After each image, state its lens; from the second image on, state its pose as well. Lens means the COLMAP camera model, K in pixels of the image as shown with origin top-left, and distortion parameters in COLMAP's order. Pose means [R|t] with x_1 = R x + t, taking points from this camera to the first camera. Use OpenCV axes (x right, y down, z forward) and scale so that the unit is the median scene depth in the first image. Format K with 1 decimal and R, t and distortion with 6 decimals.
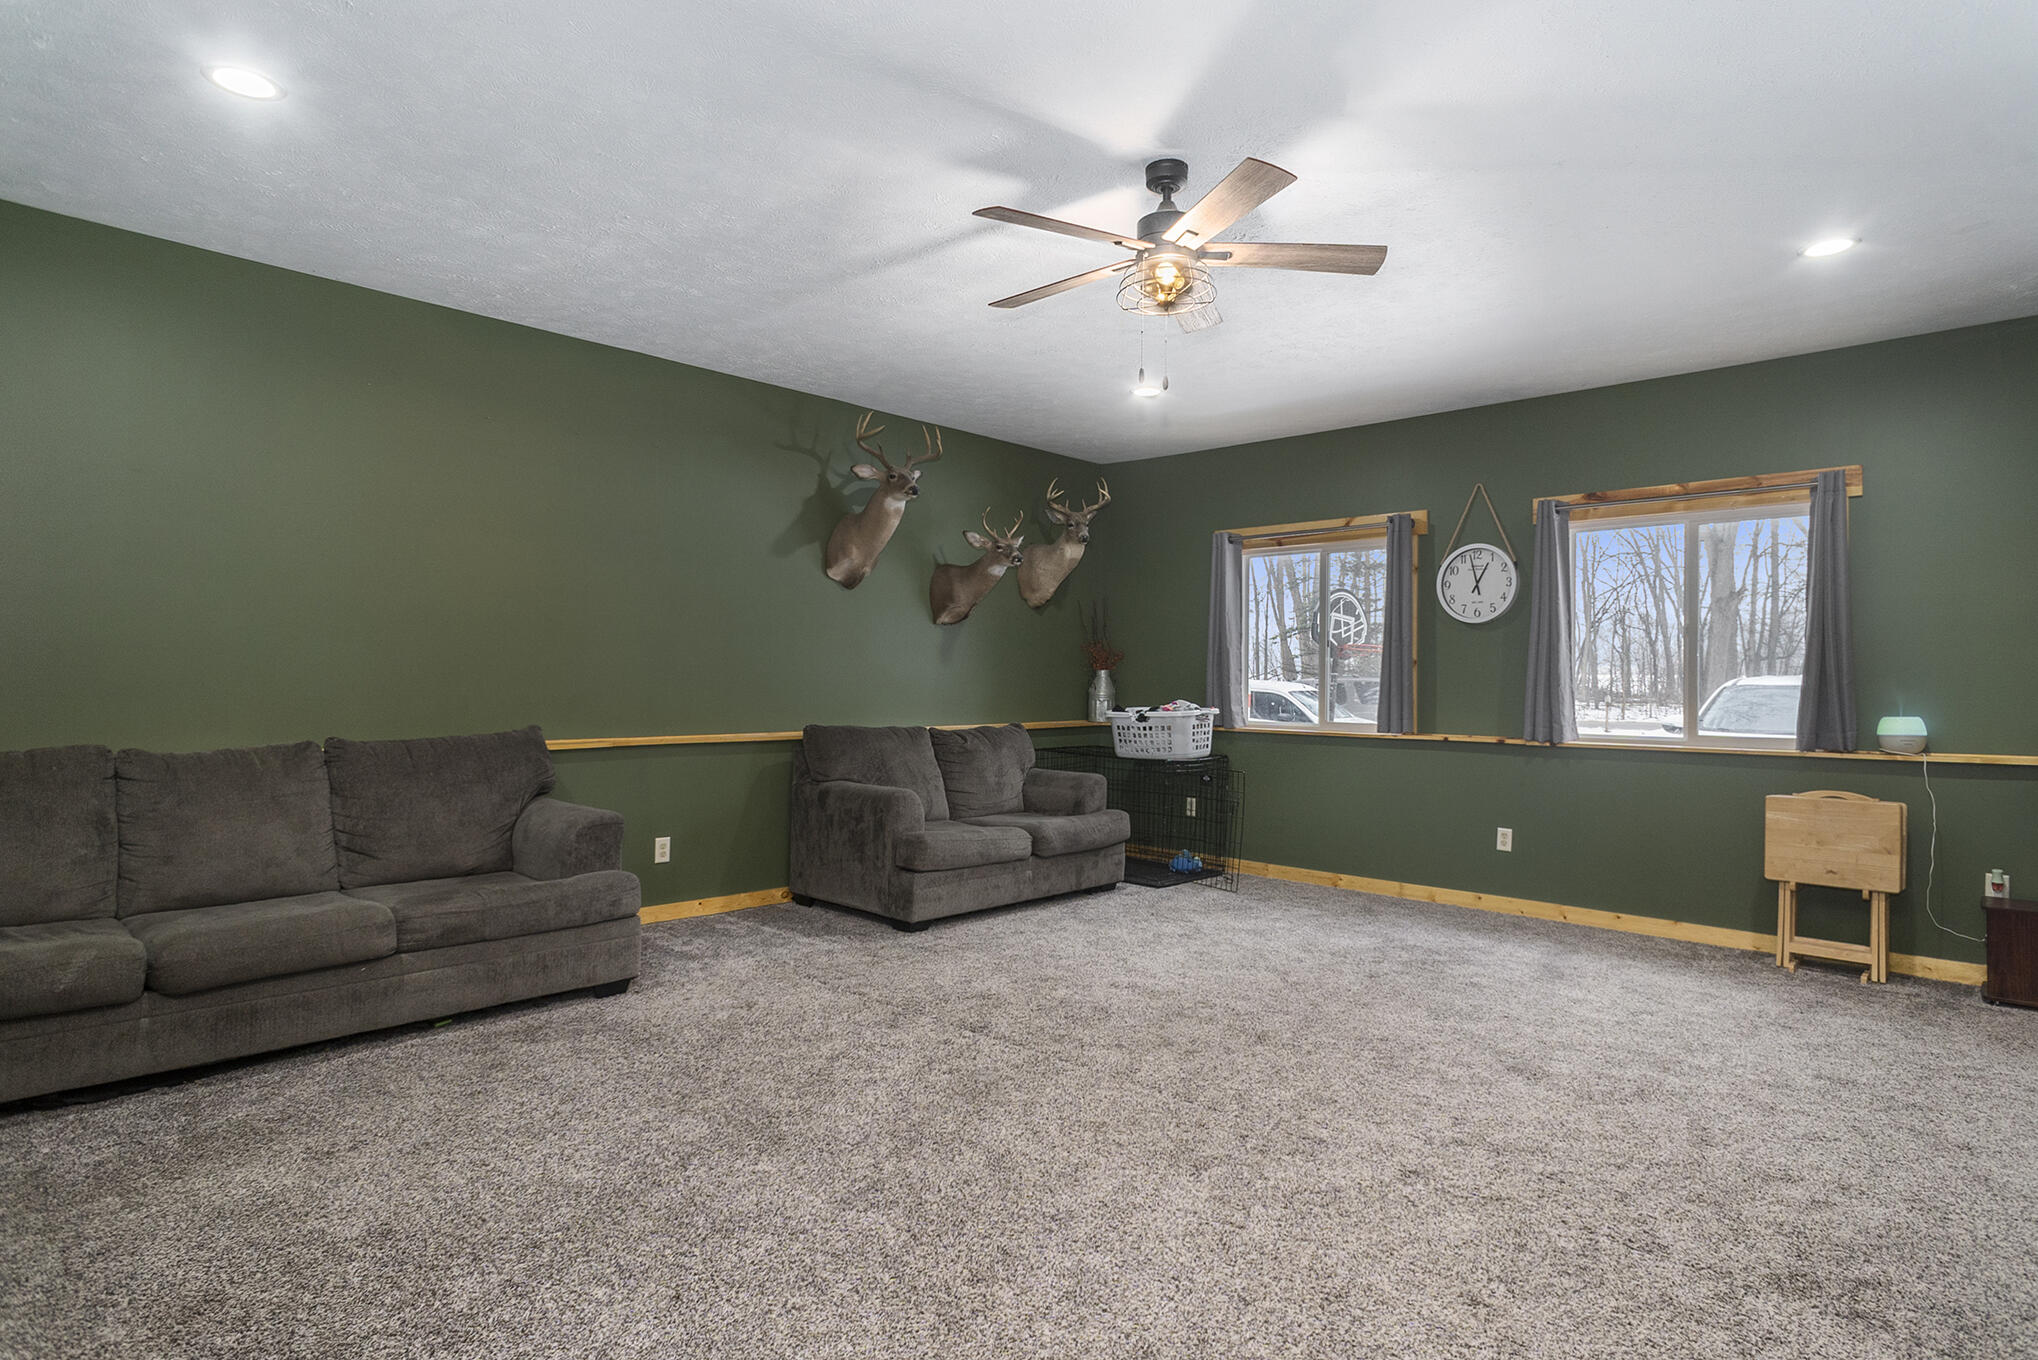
lens RADIAL K [[1126.2, 0, 1019.0], [0, 1126.2, 680.0], [0, 0, 1]] dist [0.037689, 0.001072]
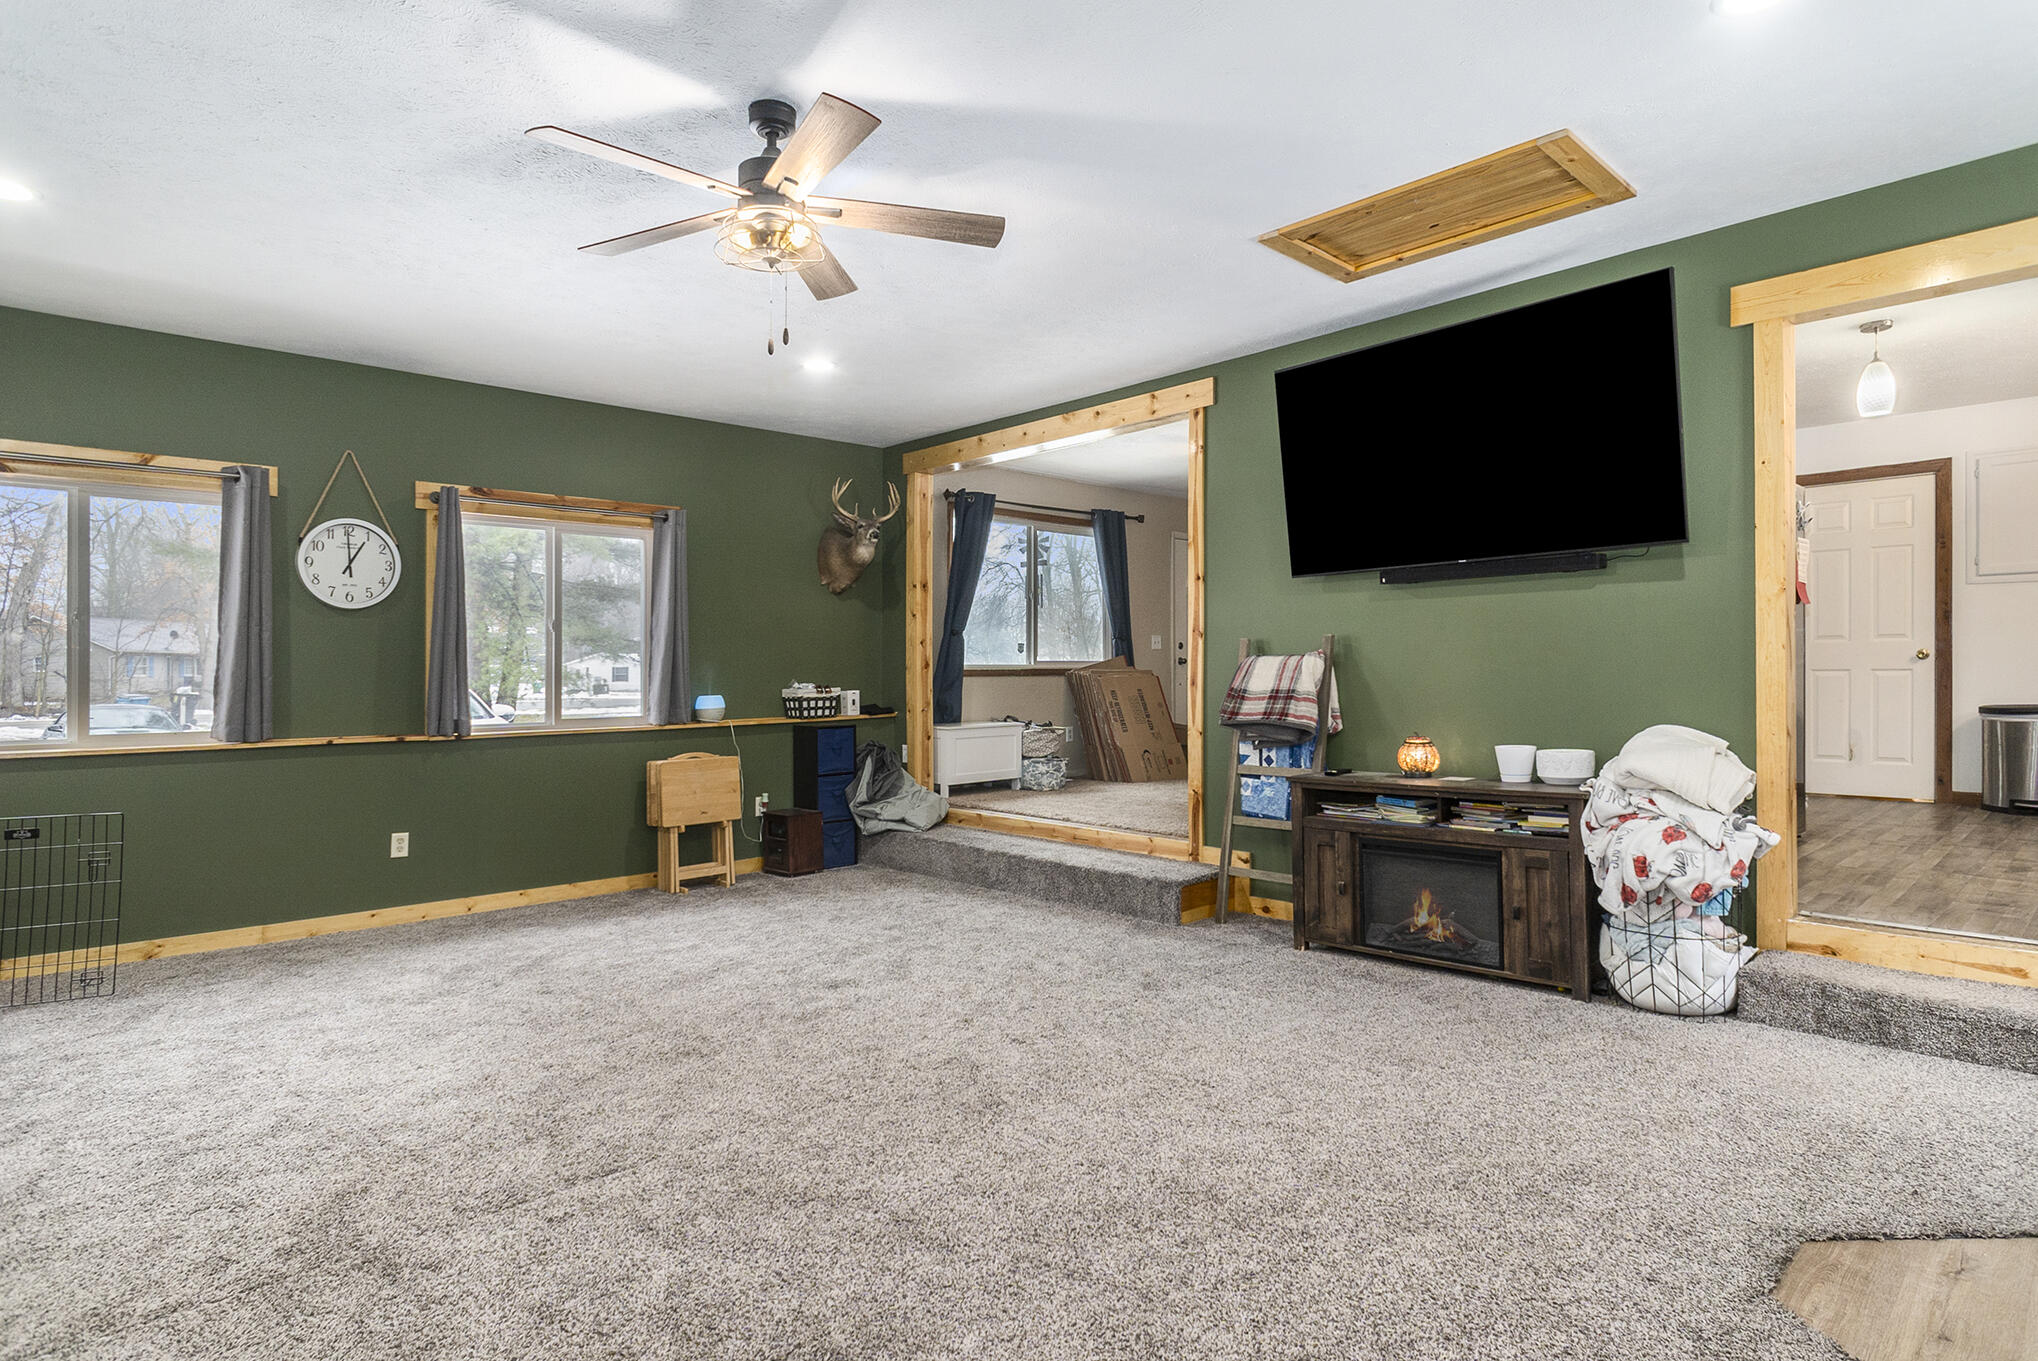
lens RADIAL K [[1099.4, 0, 1019.0], [0, 1099.4, 680.5], [0, 0, 1]] dist [-0.002257, -0.000801]
pose [[0.041706, -0.011545, 0.999063, -0.537226], [0.010957, 0.999878, 0.011097, 0.002397], [-0.999070, 0.010484, 0.041827, 0.551236]]
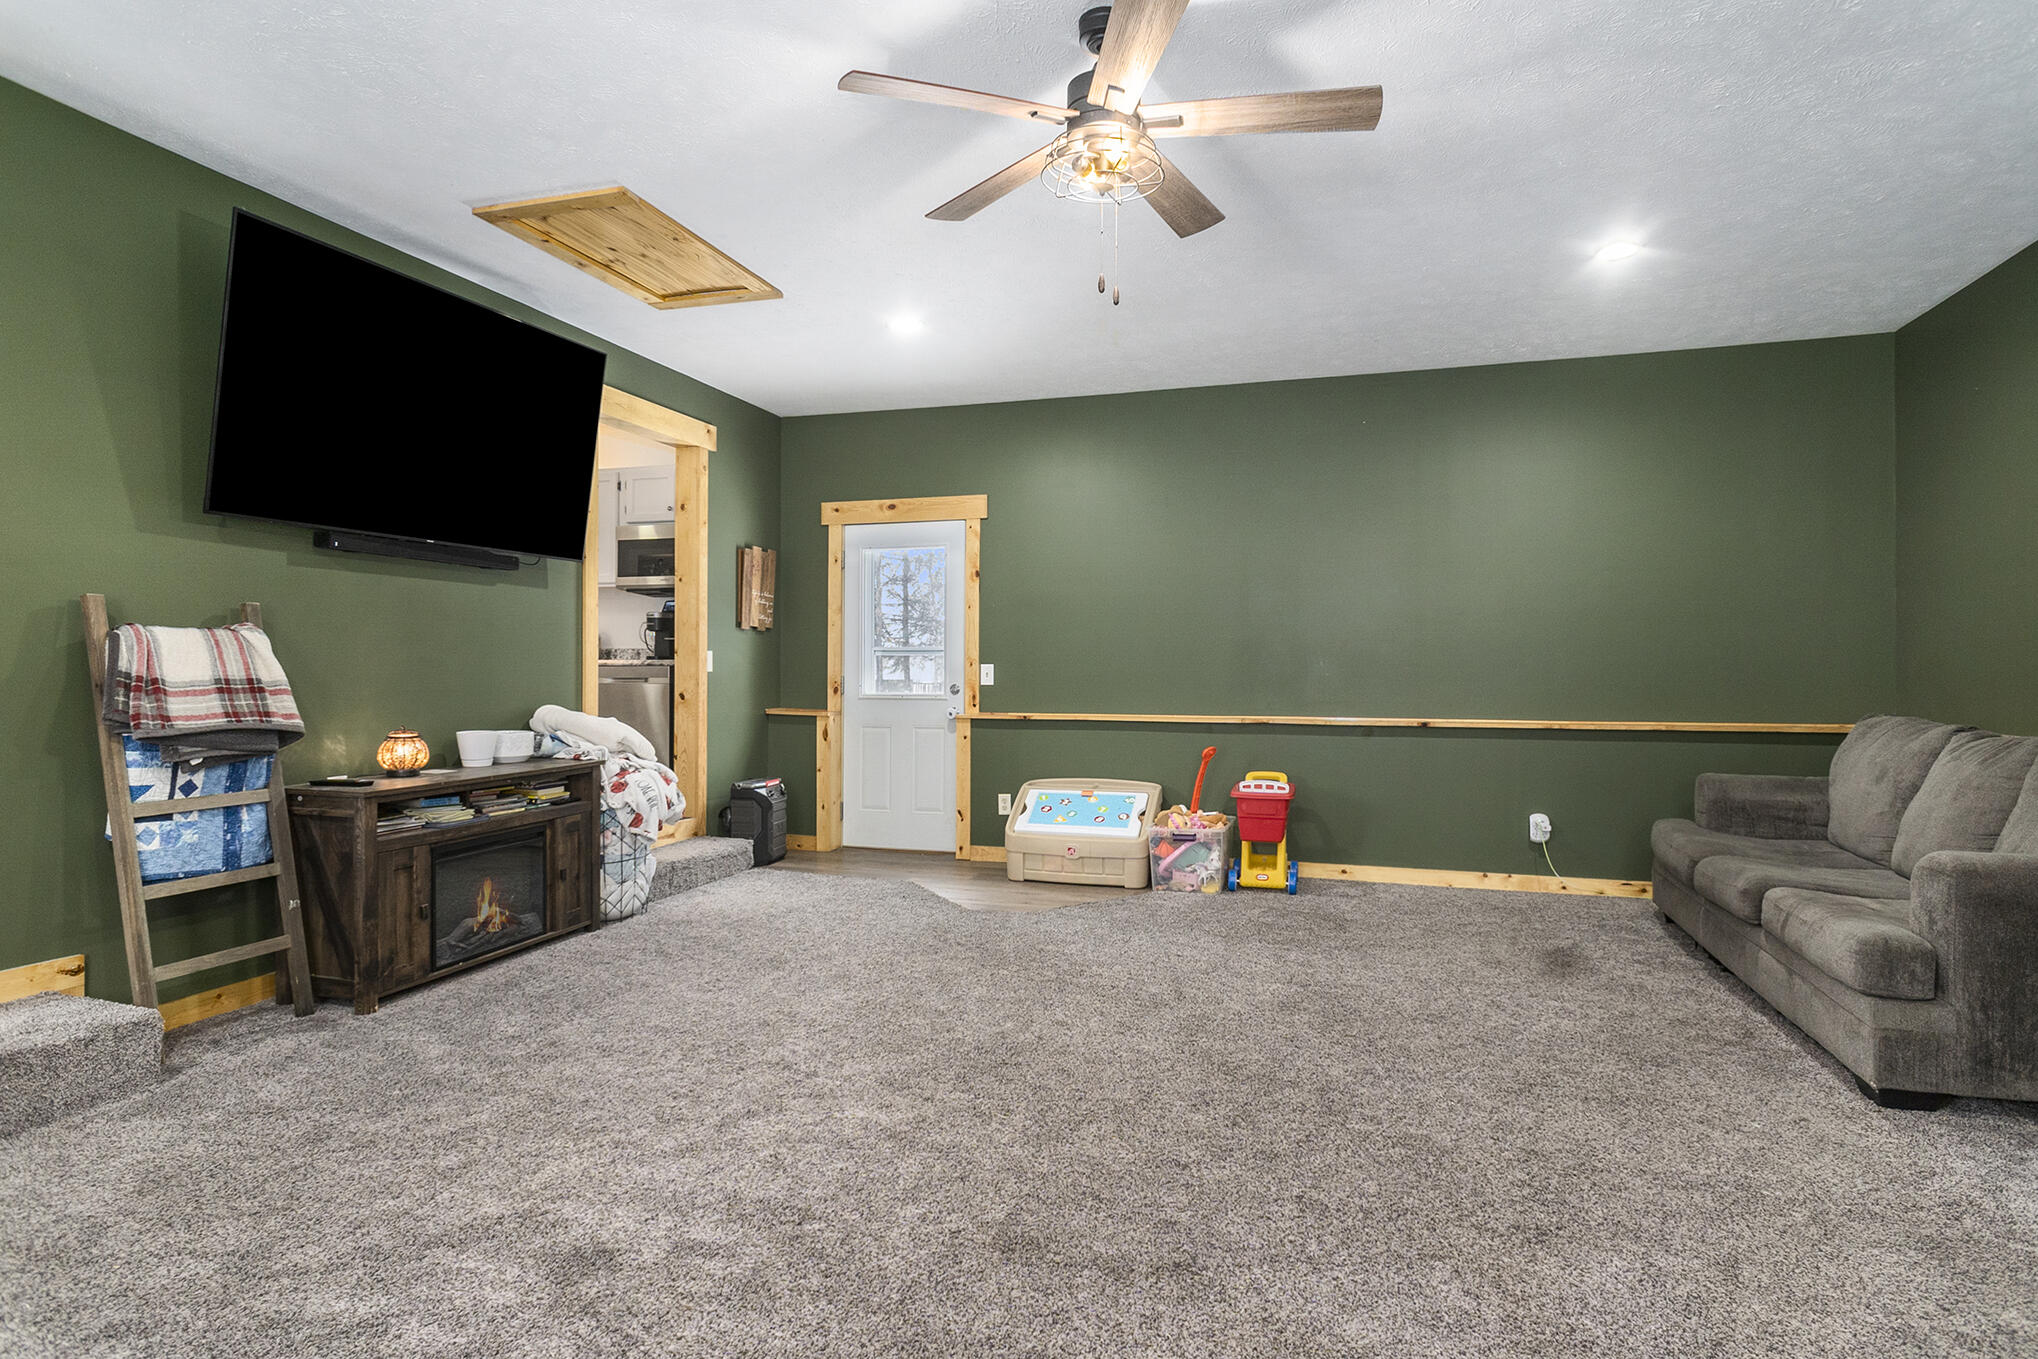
lens RADIAL K [[1099.4, 0, 1019.0], [0, 1099.4, 679.5], [0, 0, 1]] dist [-0.002257, -0.000801]
pose [[-0.888449, -0.003767, -0.458960, 0.377453], [-0.008577, 0.999928, 0.008397, 0.015072], [0.458895, 0.011397, -0.888417, 1.204772]]
